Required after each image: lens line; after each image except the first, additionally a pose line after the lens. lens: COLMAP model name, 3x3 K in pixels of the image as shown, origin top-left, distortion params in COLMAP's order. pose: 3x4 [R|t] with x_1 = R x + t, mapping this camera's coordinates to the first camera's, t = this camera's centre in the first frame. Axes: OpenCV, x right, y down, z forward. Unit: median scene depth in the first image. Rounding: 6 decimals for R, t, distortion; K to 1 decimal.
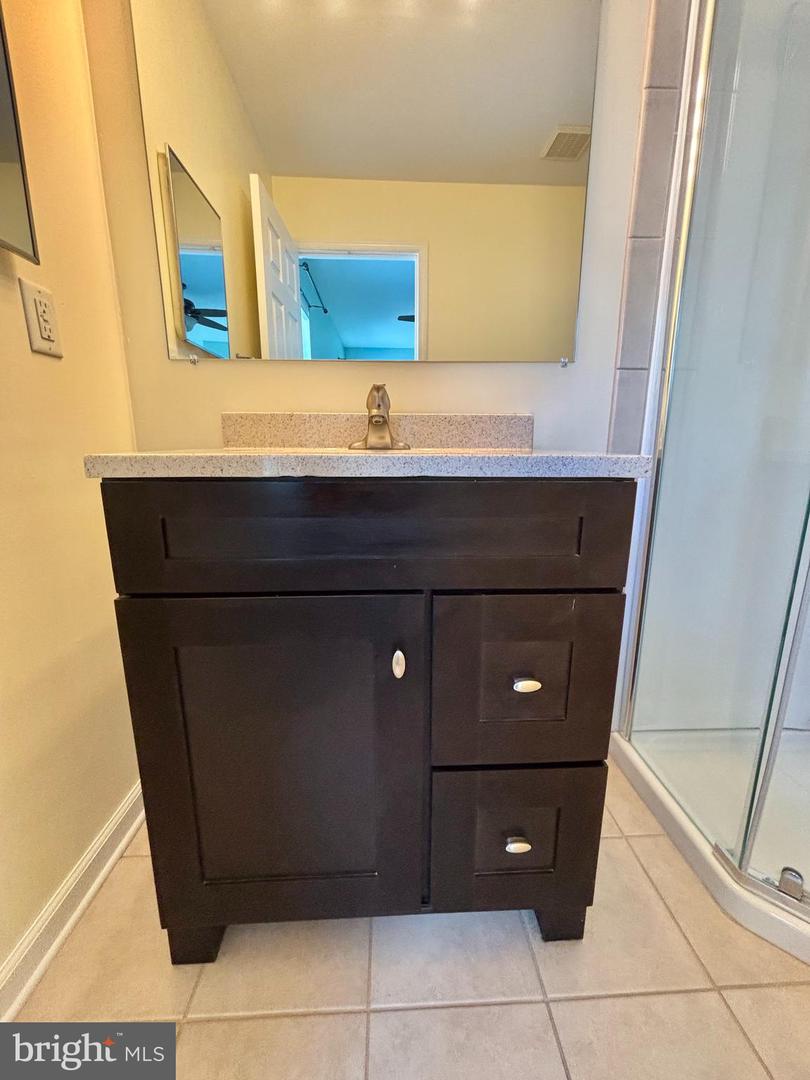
lens RADIAL K [[441.4, 0, 406.6], [0, 441.4, 538.5], [0, 0, 1]] dist [-0.002591, 0.001483]
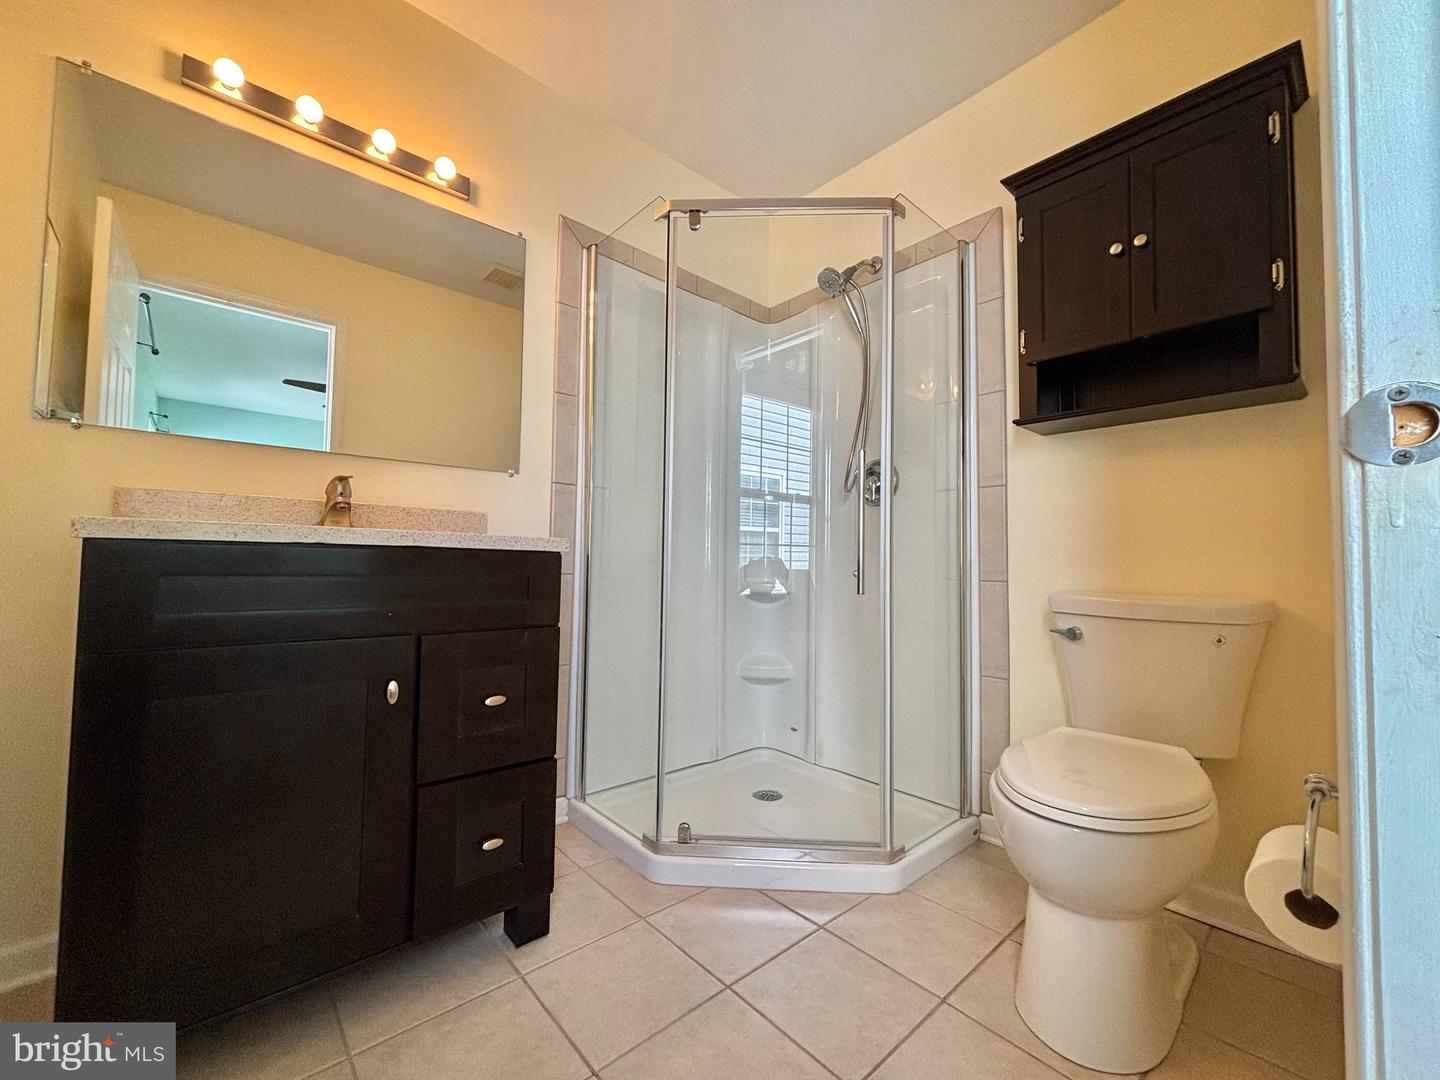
lens RADIAL K [[588.6, 0, 724.1], [0, 588.6, 540.7], [0, 0, 1]] dist [-0.002591, 0.001483]
pose [[0.773587, 0.037757, 0.632564, -0.279562], [0.115613, 0.973060, -0.199469, 0.237124], [-0.623054, 0.227440, 0.748381, -0.730975]]
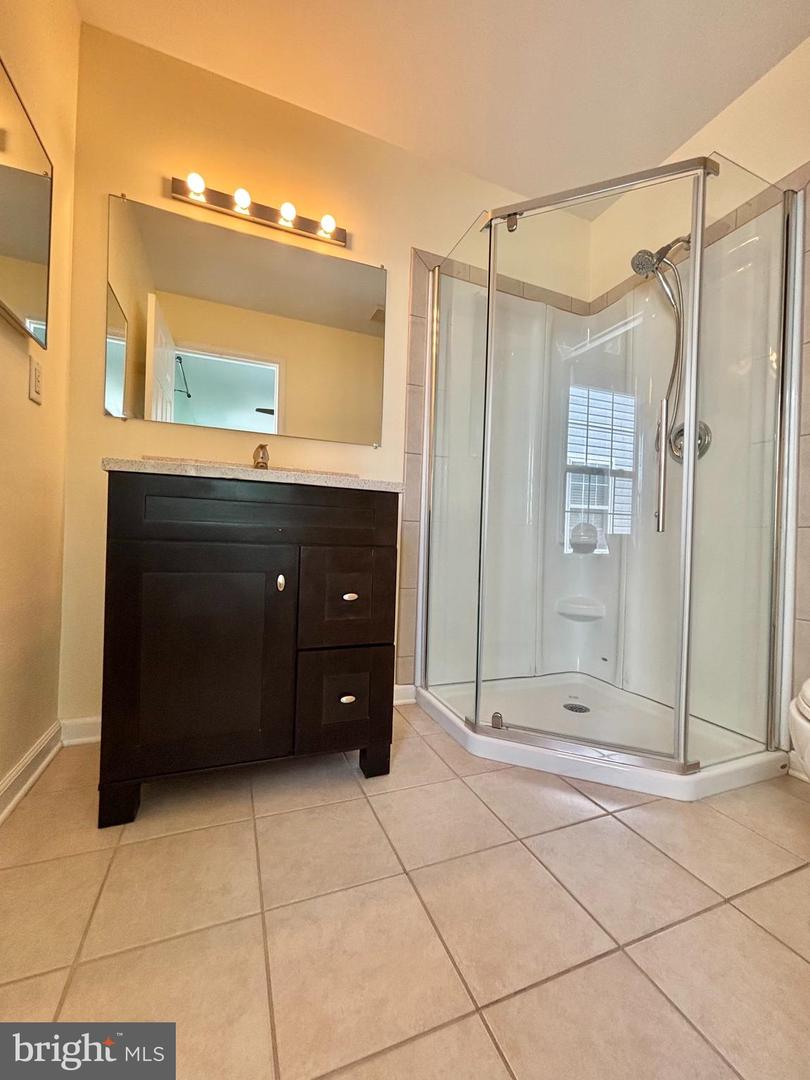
lens RADIAL K [[441.4, 0, 408.1], [0, 441.4, 540.6], [0, 0, 1]] dist [-0.002591, 0.001483]
pose [[0.941258, 0.026426, 0.336652, -0.108476], [0.040292, 0.981022, -0.189662, 0.368386], [-0.335275, 0.192085, 0.922331, -0.692951]]
